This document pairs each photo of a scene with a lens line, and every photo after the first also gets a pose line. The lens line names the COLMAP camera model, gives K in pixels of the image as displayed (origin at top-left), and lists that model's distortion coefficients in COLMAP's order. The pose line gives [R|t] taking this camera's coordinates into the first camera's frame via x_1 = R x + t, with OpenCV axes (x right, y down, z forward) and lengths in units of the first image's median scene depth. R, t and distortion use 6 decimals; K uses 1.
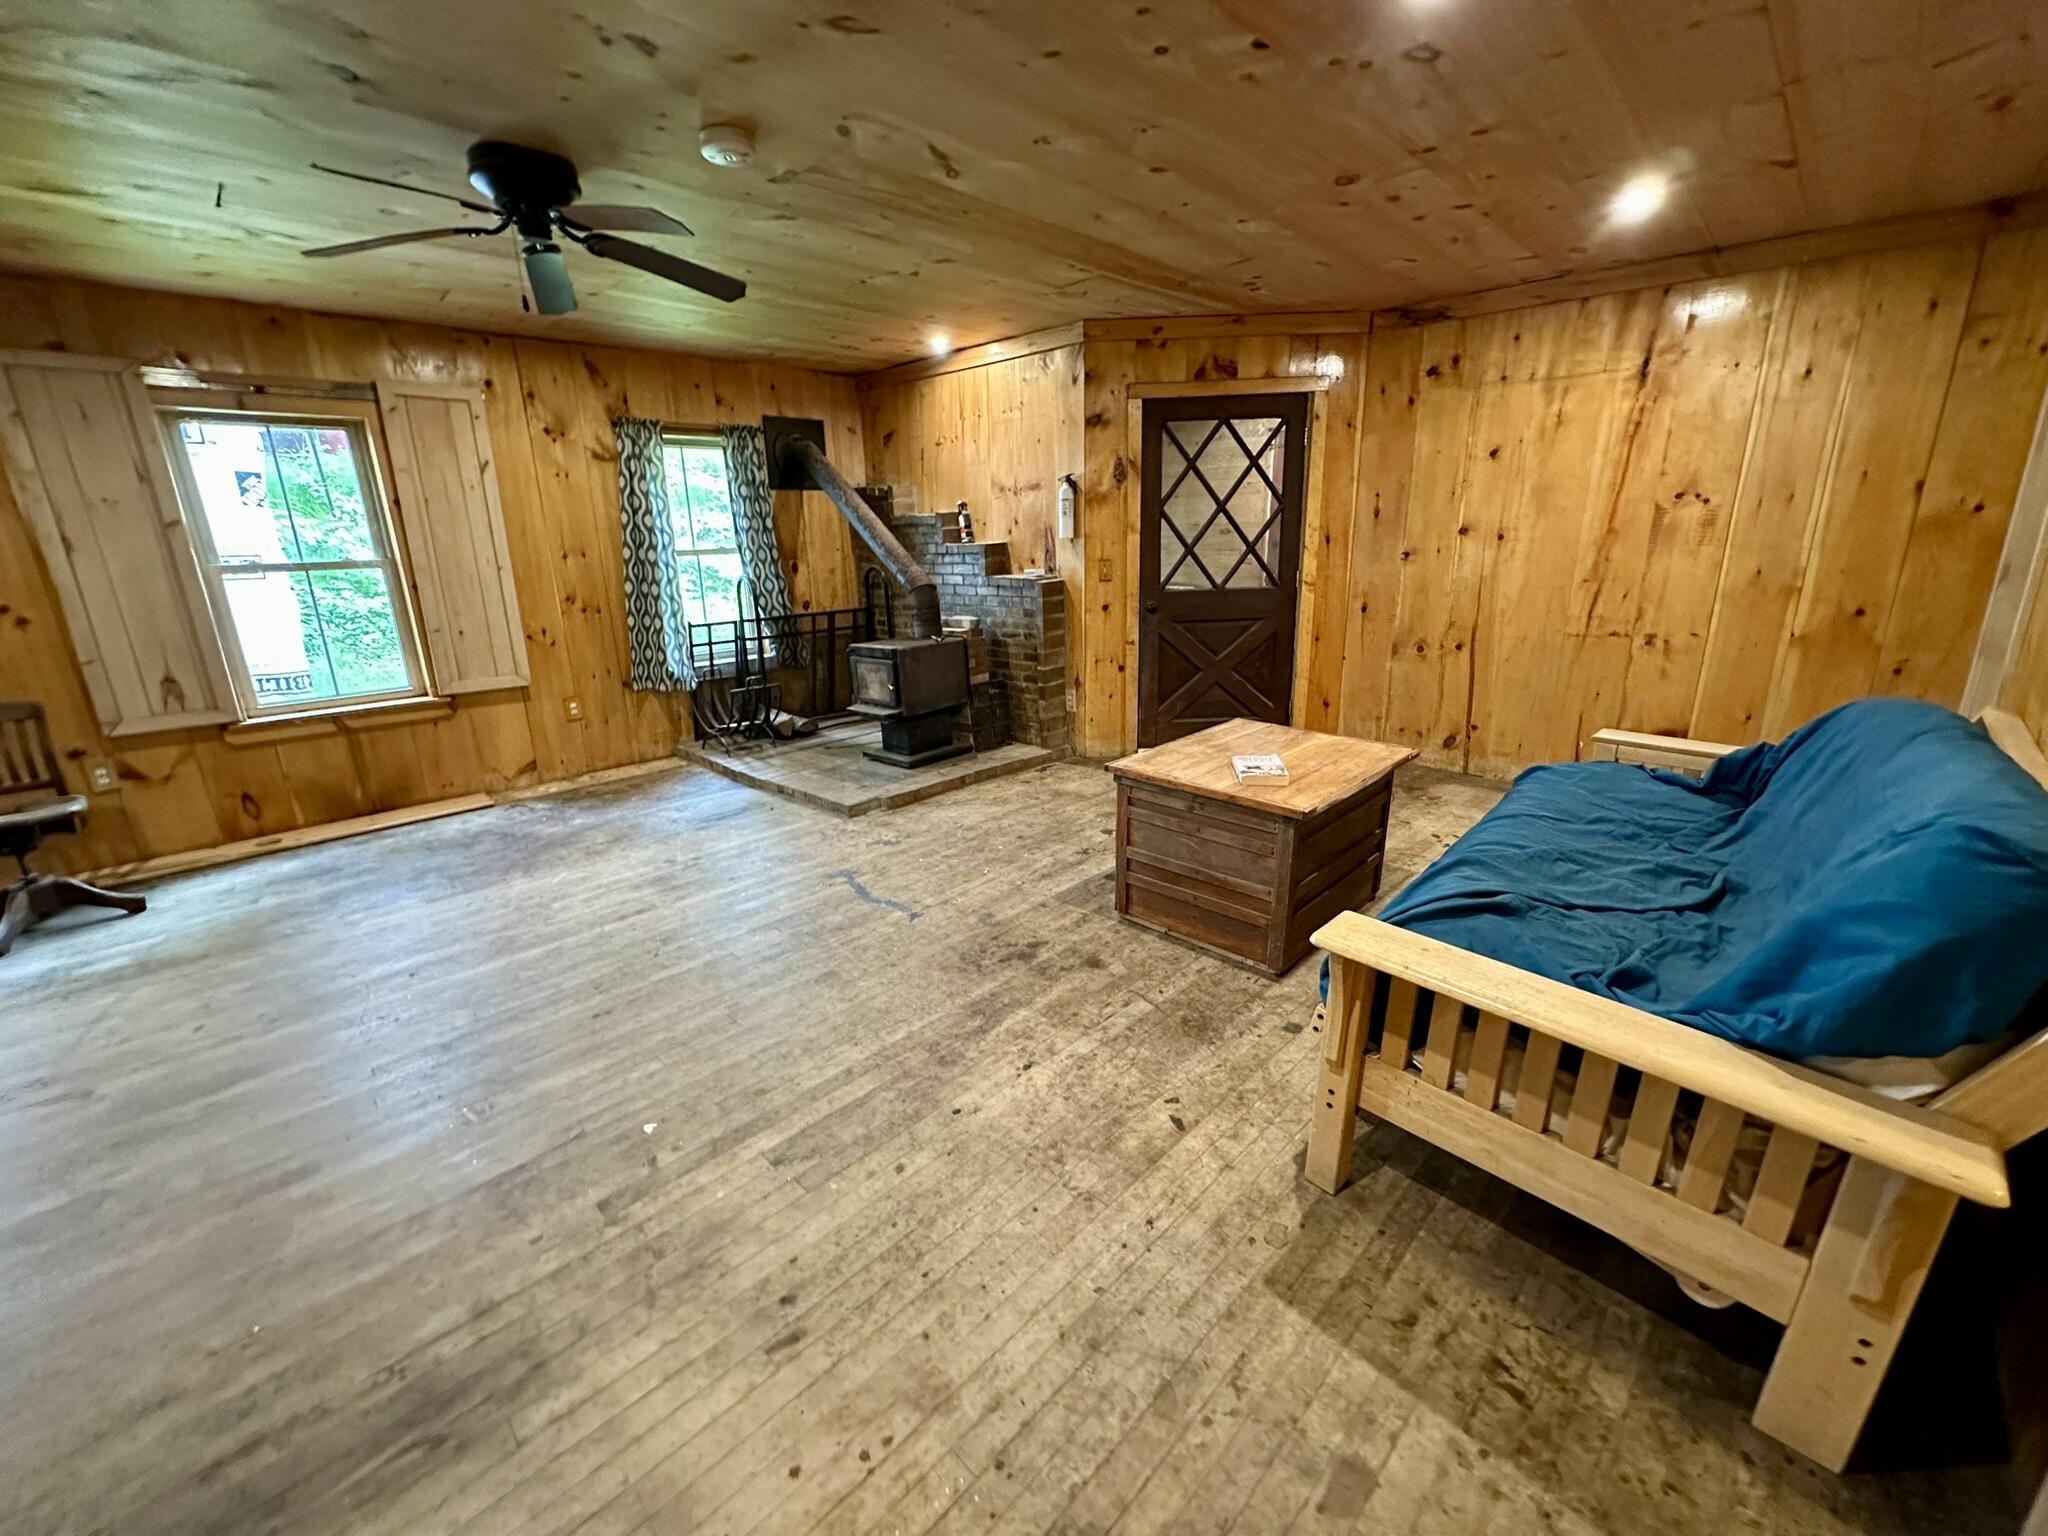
lens RADIAL K [[813.5, 0, 1017.7], [0, 813.5, 769.0], [0, 0, 1]] dist [-0.005542, 0.001242]
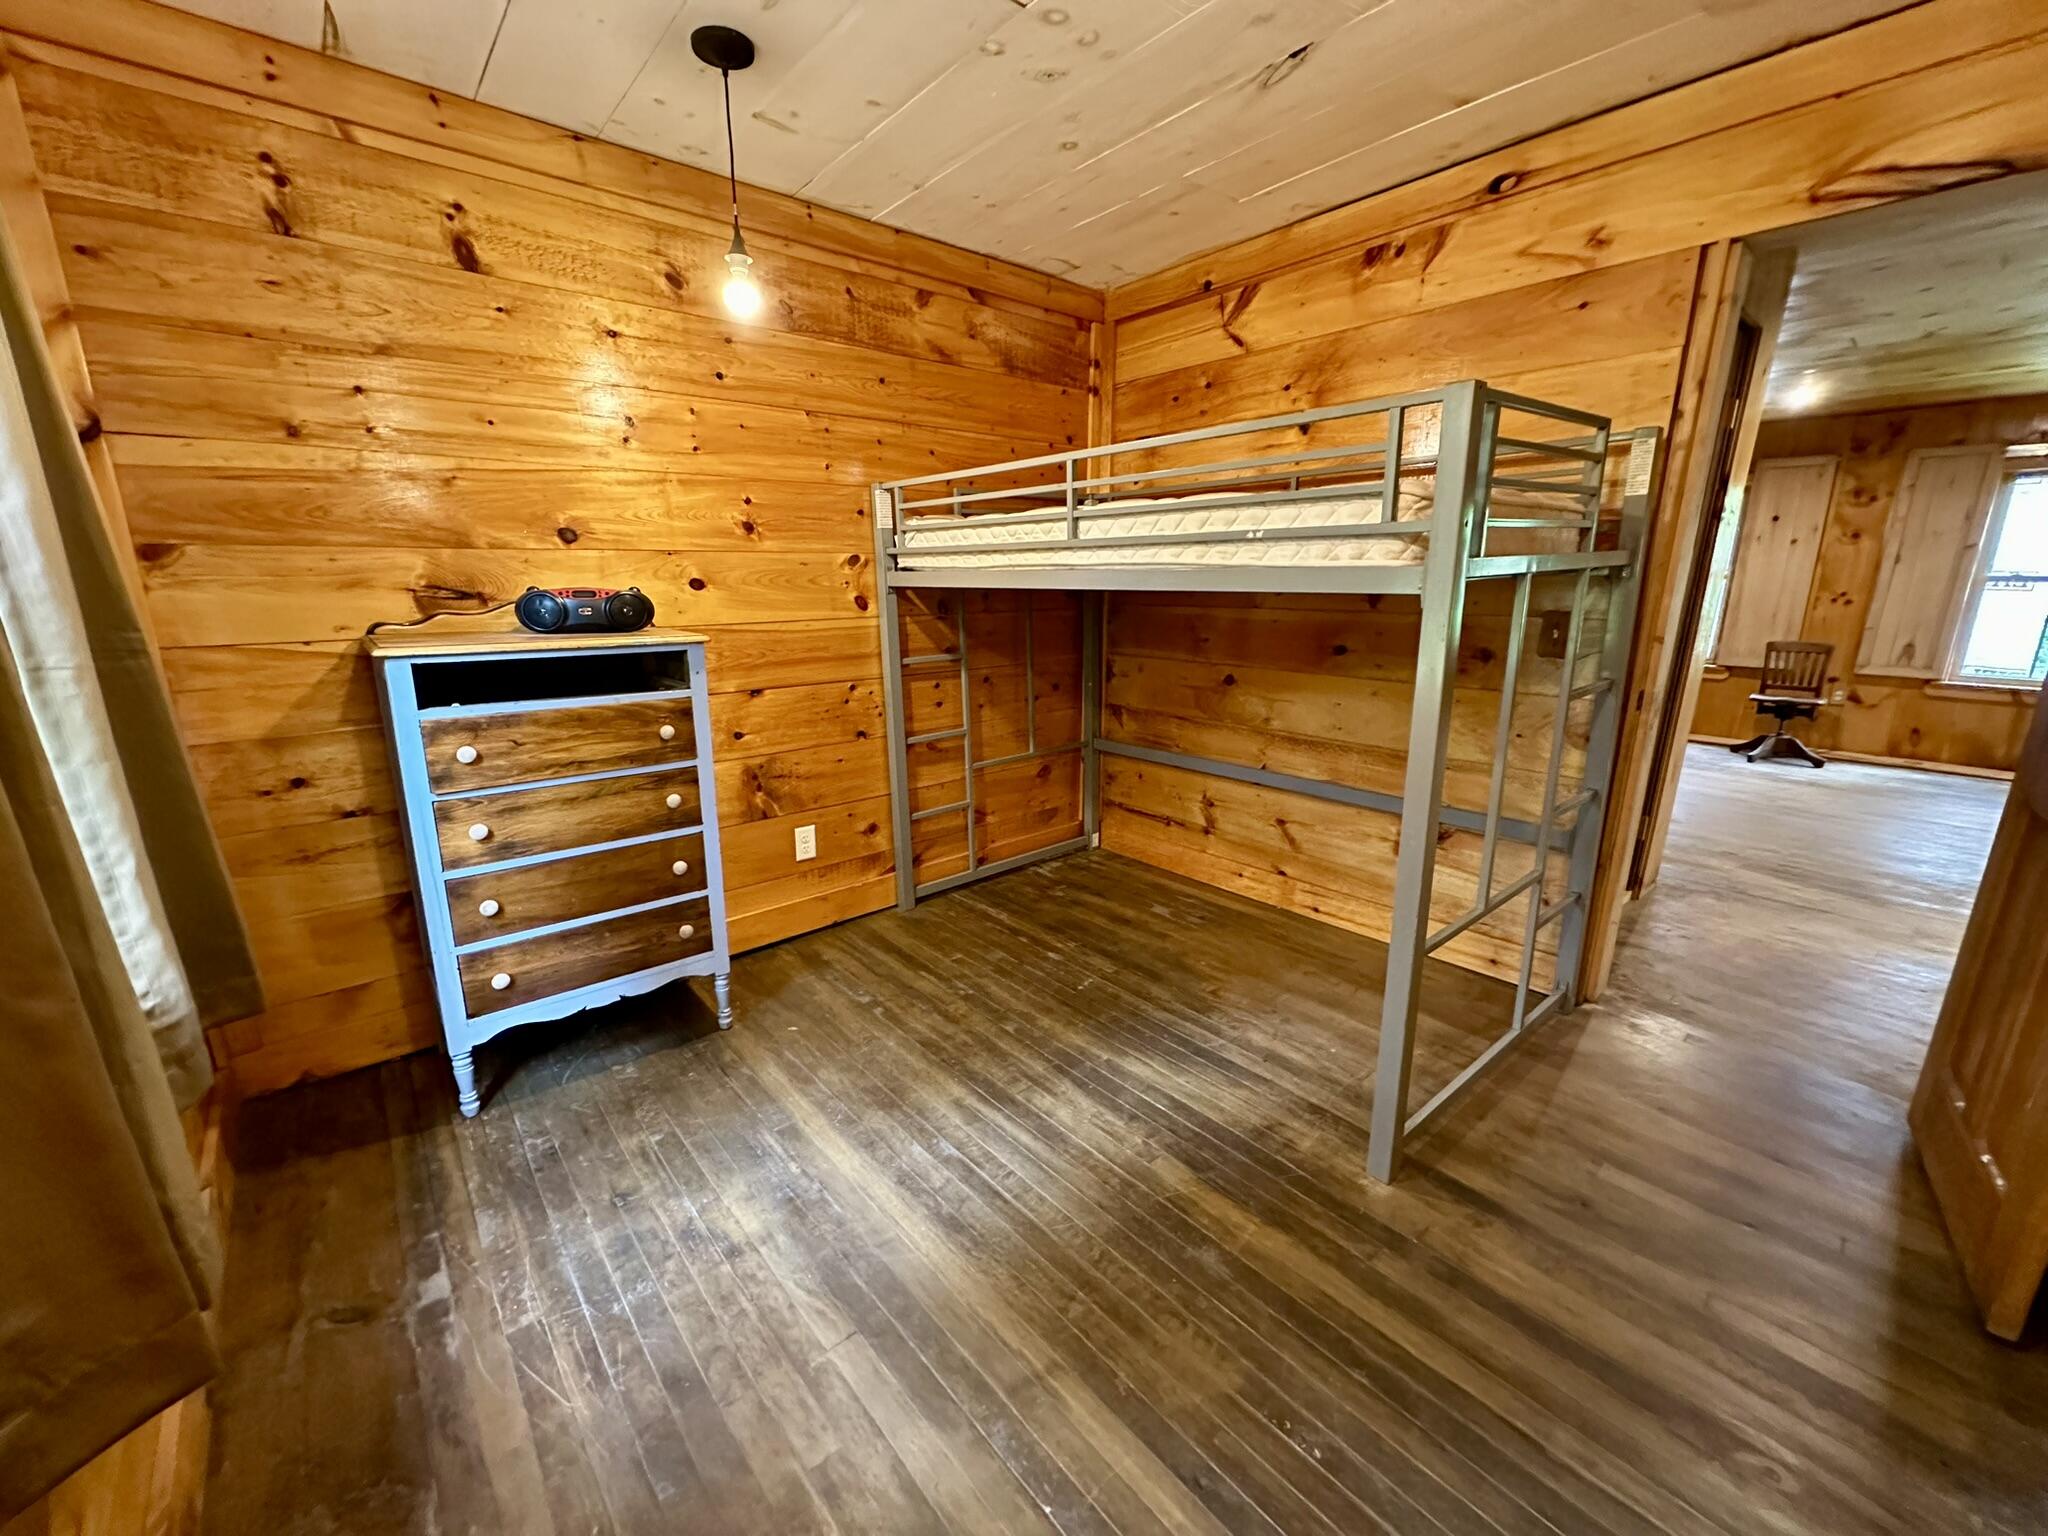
lens RADIAL K [[813.5, 0, 1023.7], [0, 813.5, 763.6], [0, 0, 1]] dist [-0.005542, 0.001242]
pose [[-0.073153, 0.262133, -0.962255, 0.565365], [-0.275929, 0.921858, 0.272105, 0.128659], [0.958390, 0.285420, 0.004893, -0.514698]]
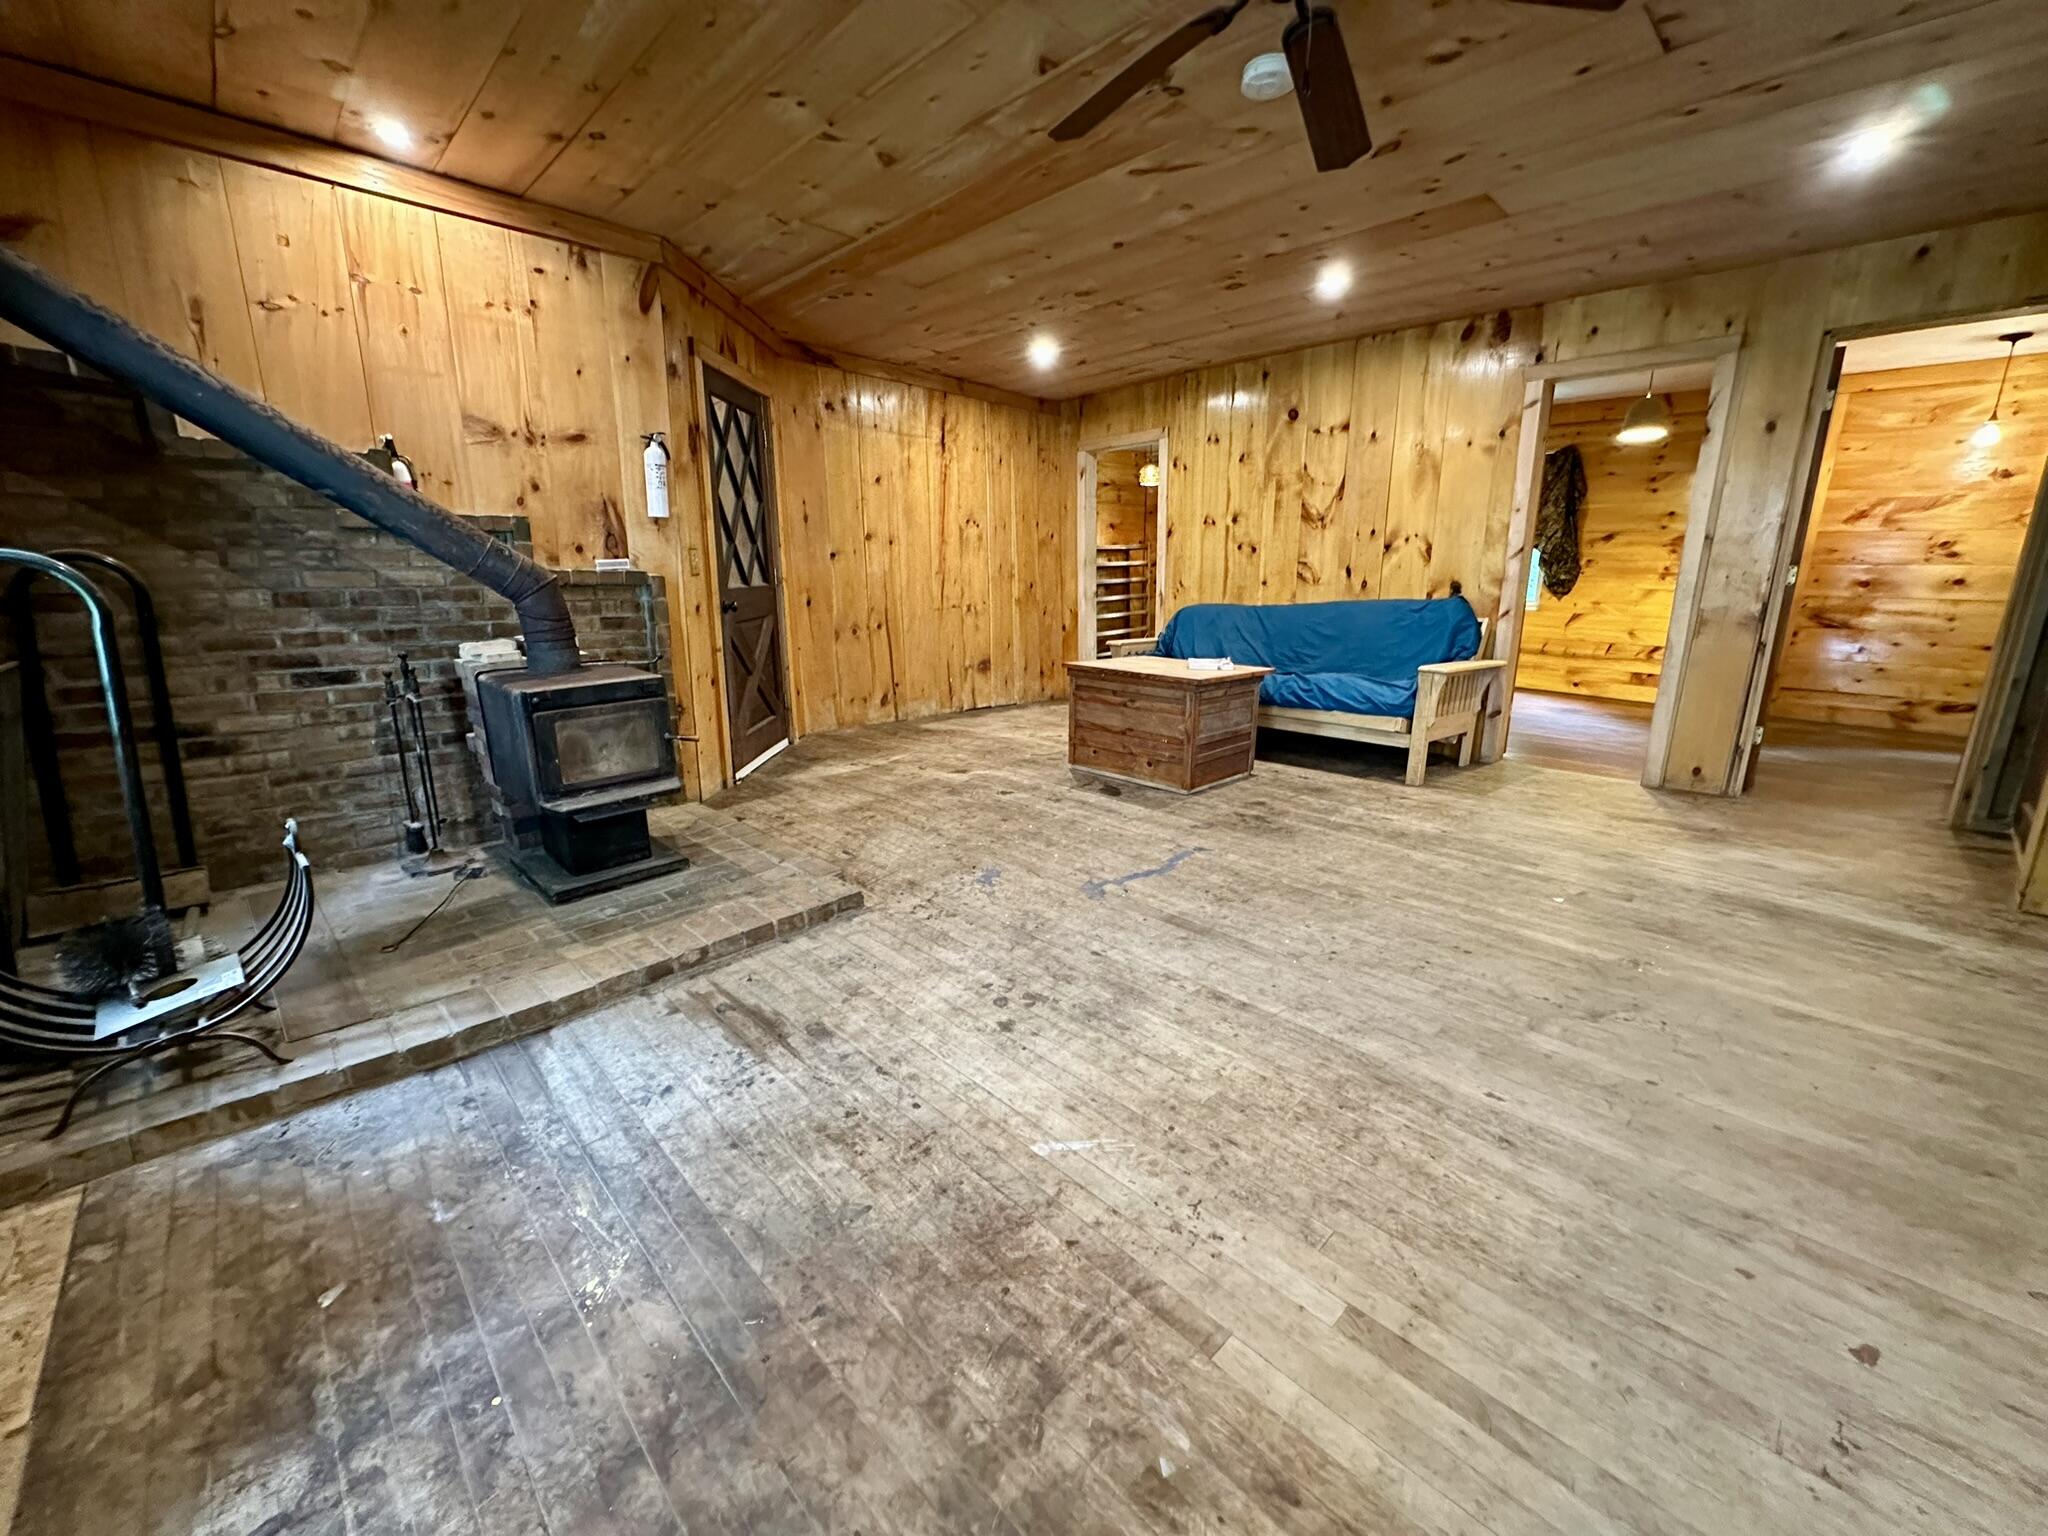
lens RADIAL K [[813.5, 0, 1022.9], [0, 813.5, 768.7], [0, 0, 1]] dist [-0.005542, 0.001242]
pose [[0.021551, -0.216163, 0.976119, -0.797128], [0.276137, 0.939653, 0.201991, -0.140195], [-0.960877, 0.265190, 0.079941, 0.760508]]
